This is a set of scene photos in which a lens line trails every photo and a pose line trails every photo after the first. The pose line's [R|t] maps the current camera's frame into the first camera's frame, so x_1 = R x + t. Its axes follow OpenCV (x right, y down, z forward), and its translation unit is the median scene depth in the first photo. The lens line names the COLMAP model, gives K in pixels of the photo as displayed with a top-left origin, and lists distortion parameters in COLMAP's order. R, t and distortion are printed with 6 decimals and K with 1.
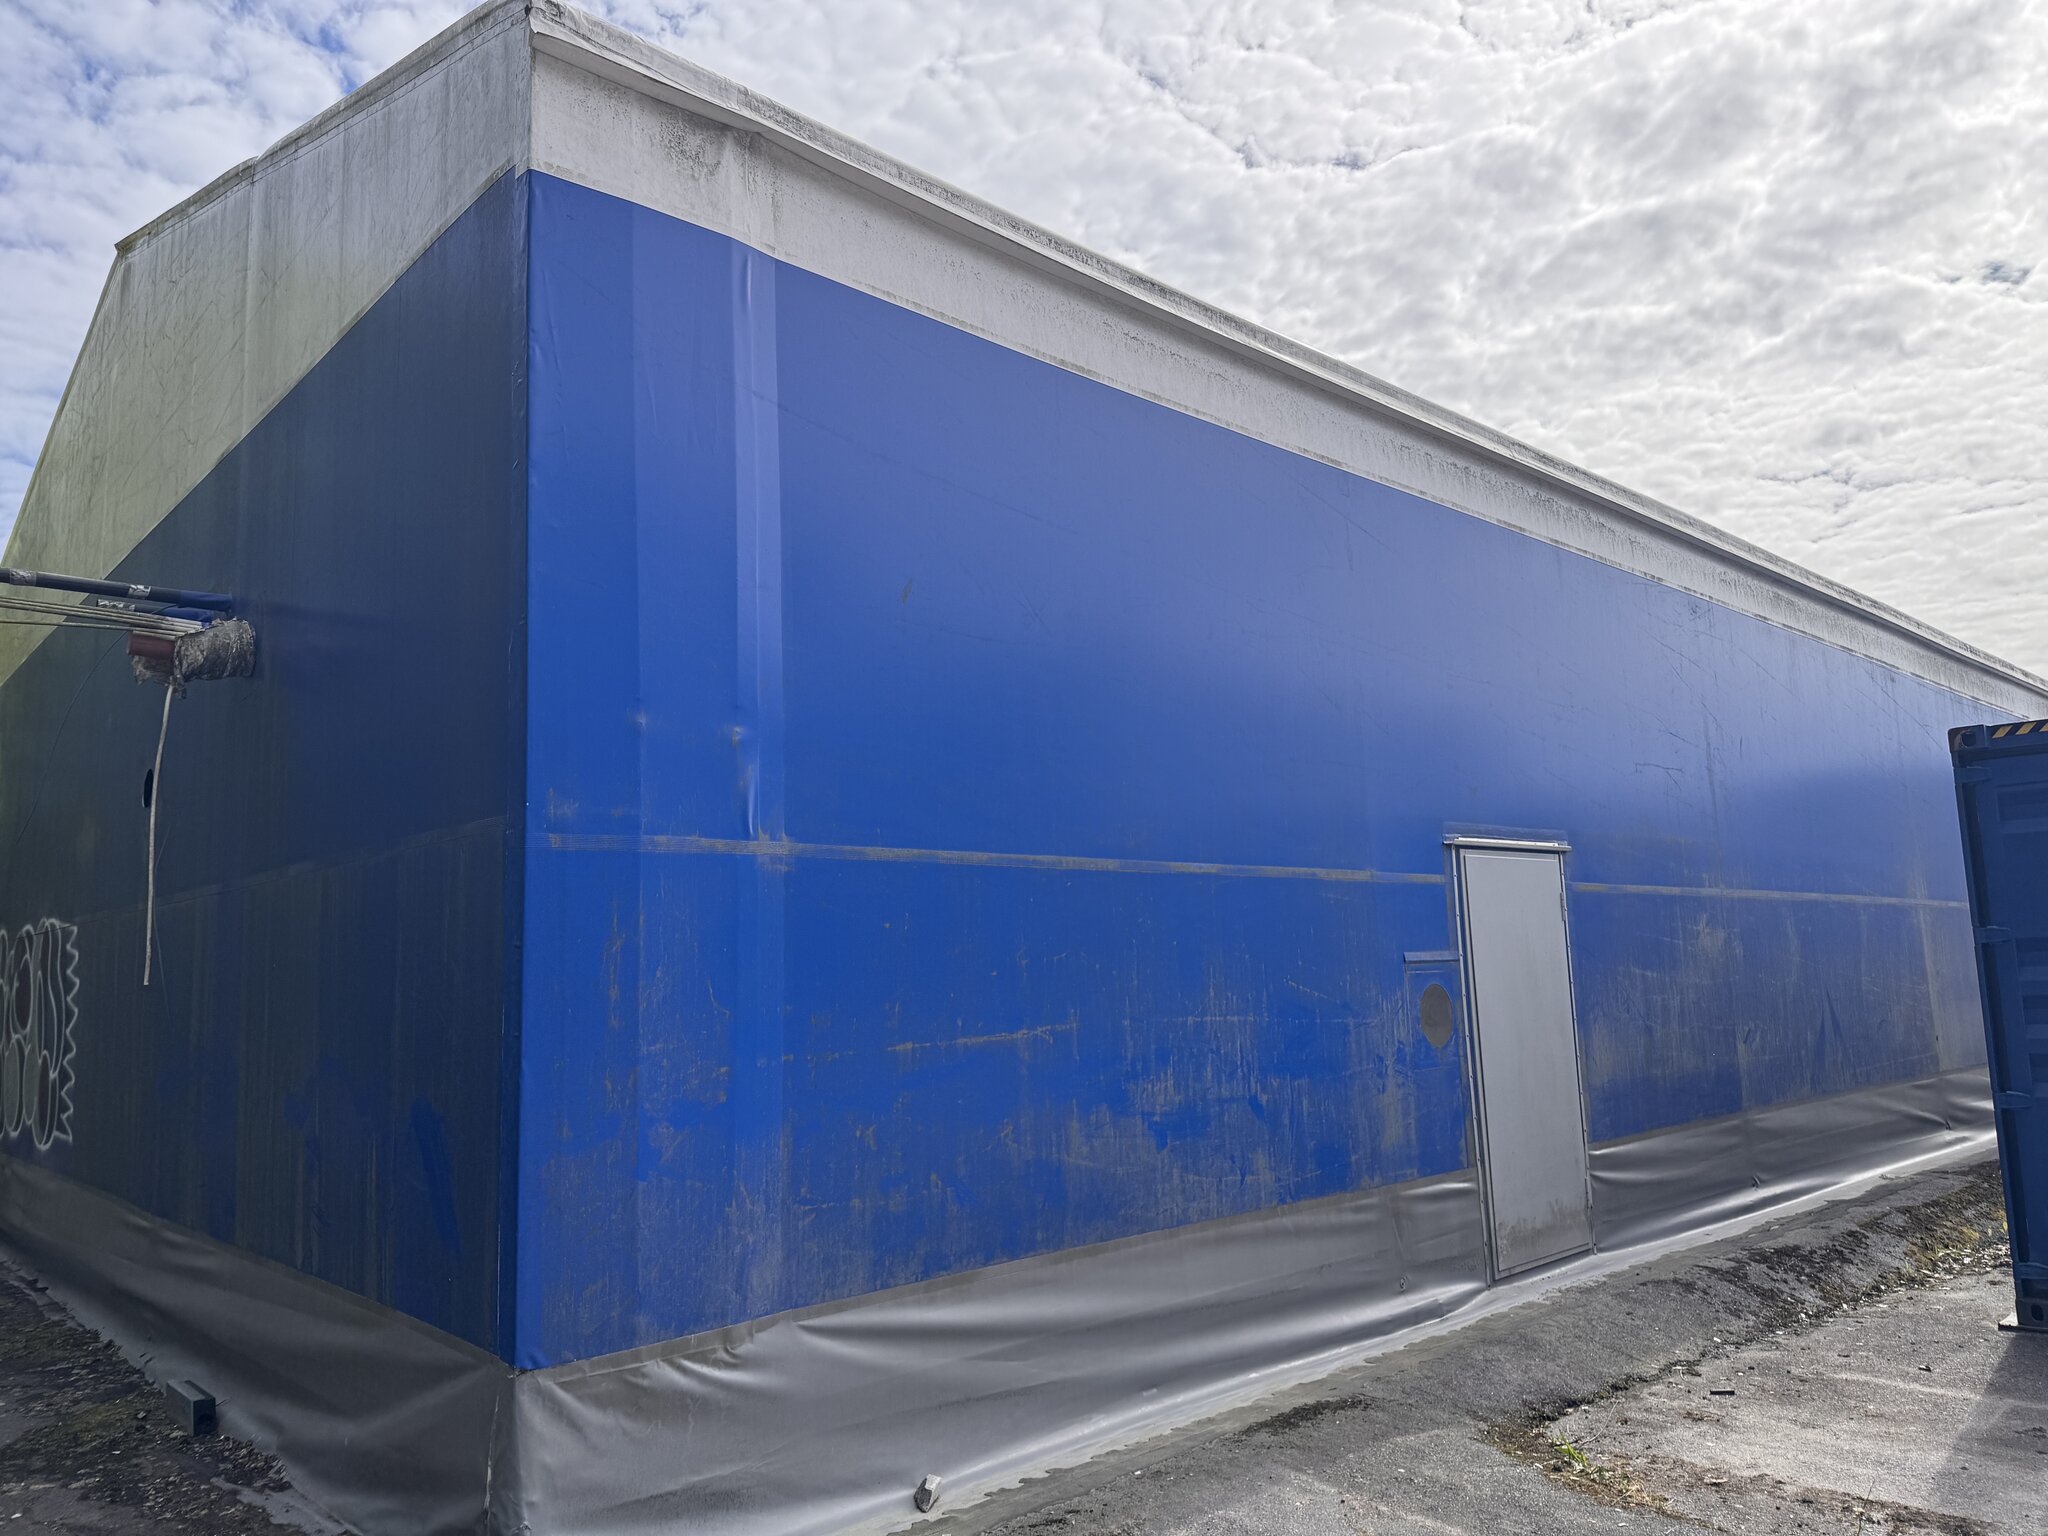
lens RADIAL K [[1429.6, 0, 1022.3], [0, 1429.6, 773.0], [0, 0, 1]] dist [0.053656, -0.055059]
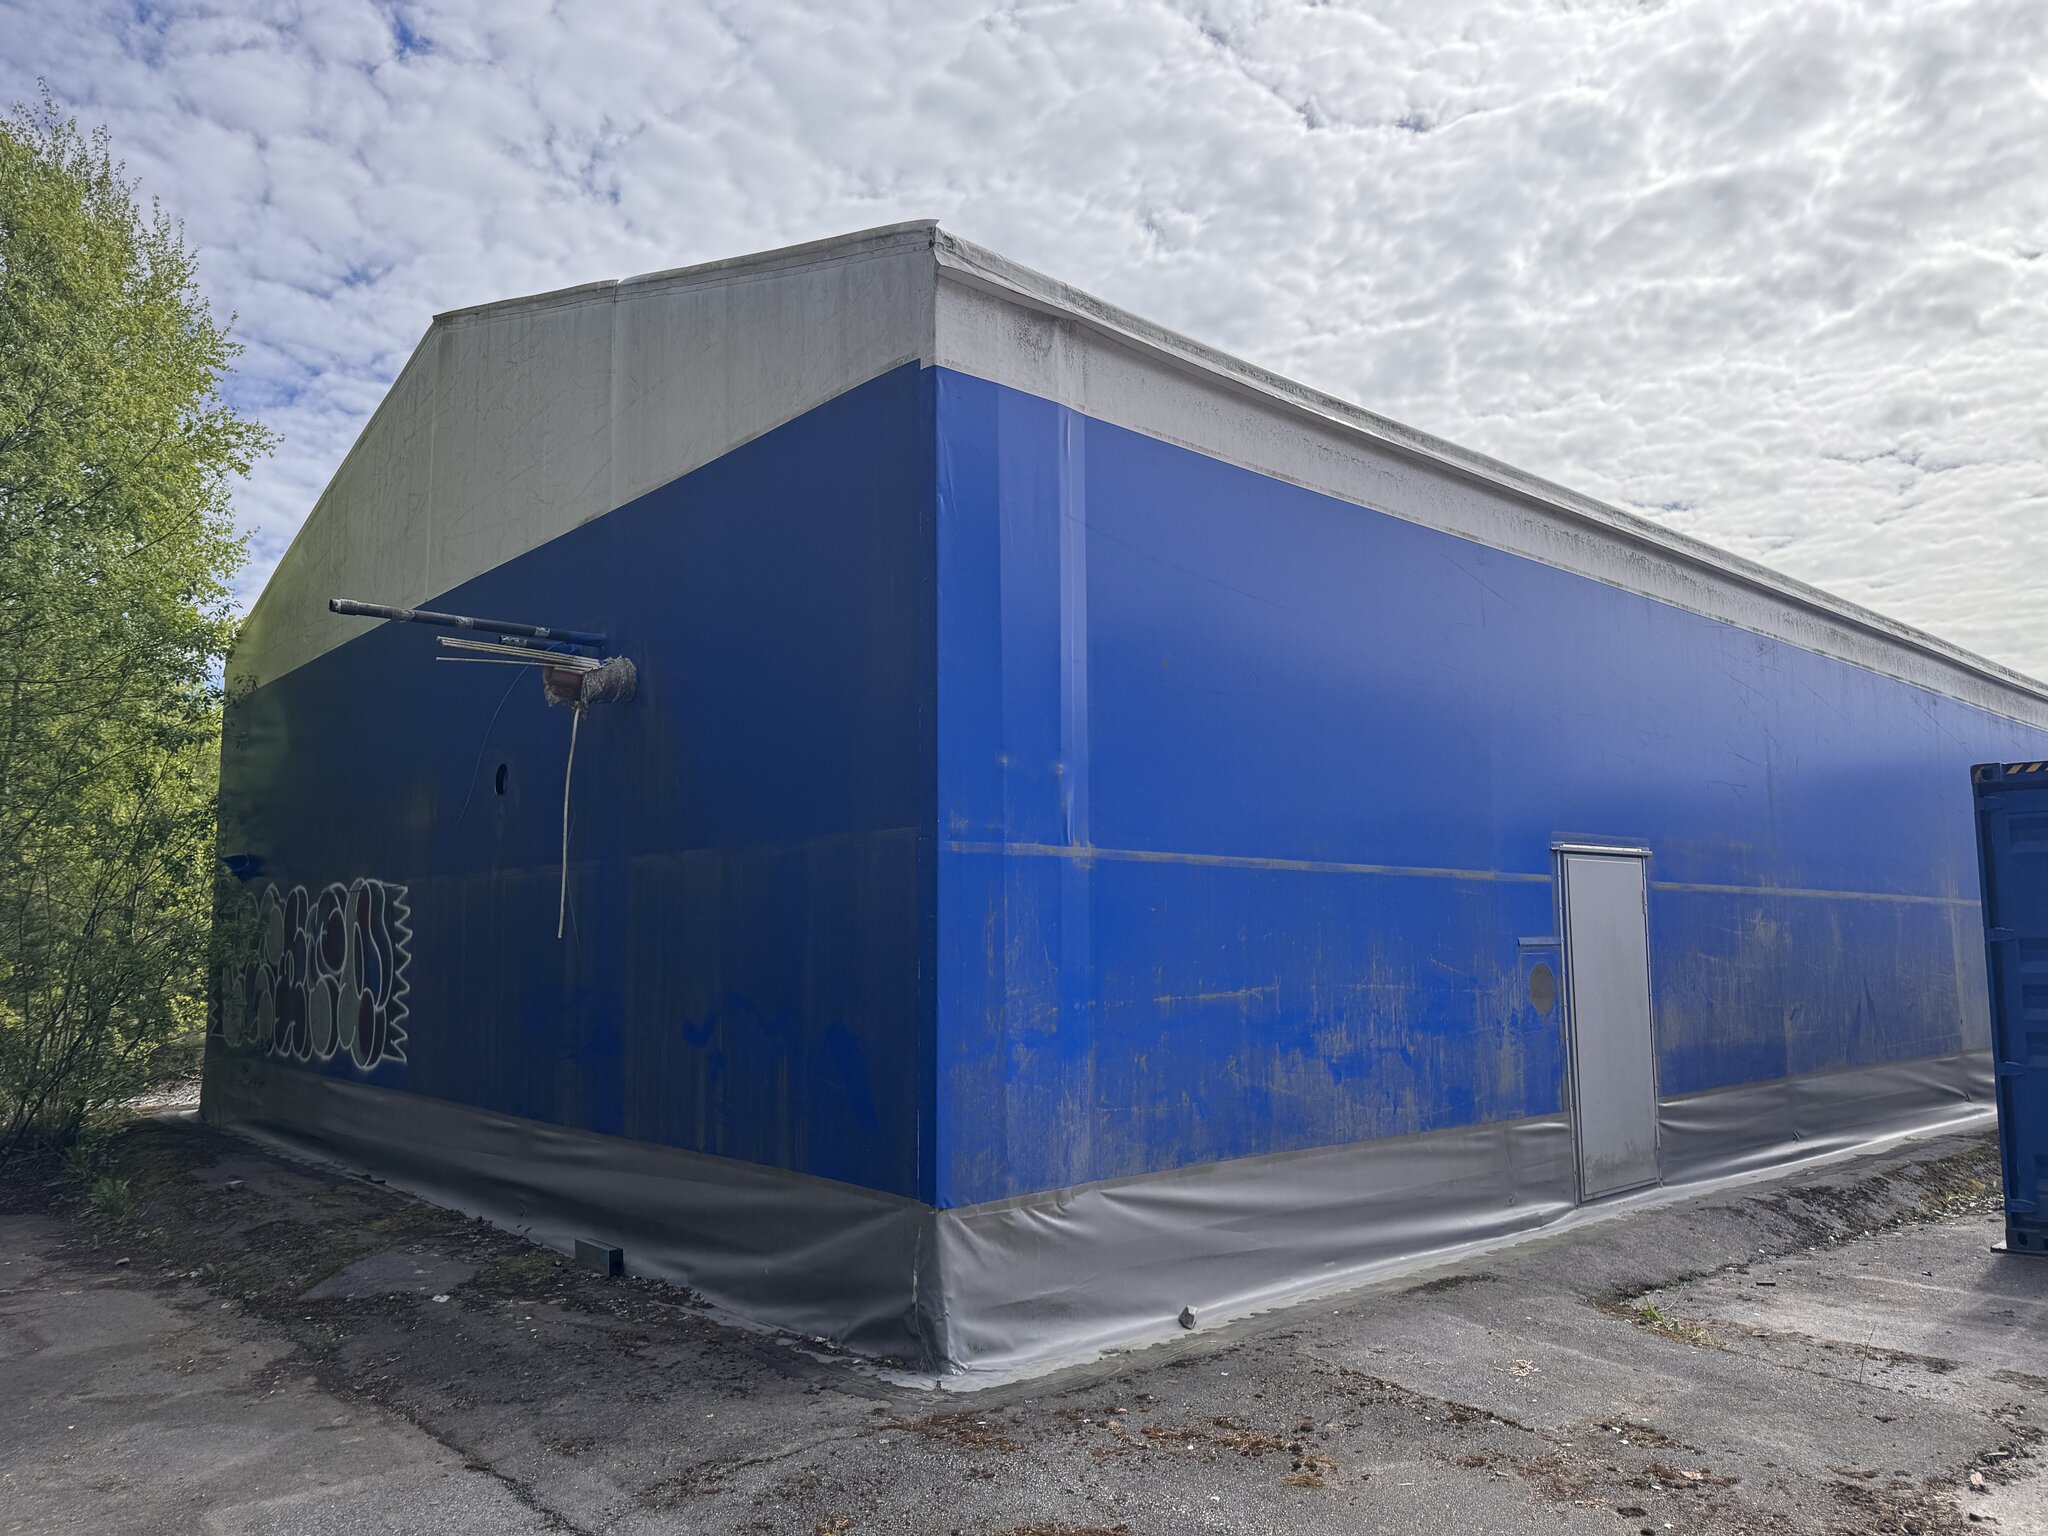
lens RADIAL K [[1434.2, 0, 1041.6], [0, 1434.2, 780.4], [0, 0, 1]] dist [0.060346, -0.059791]
pose [[0.999612, 0.023199, -0.015424, -0.146153], [-0.022764, 0.999355, 0.027791, -0.040575], [0.016059, -0.027429, 0.999495, -0.282188]]
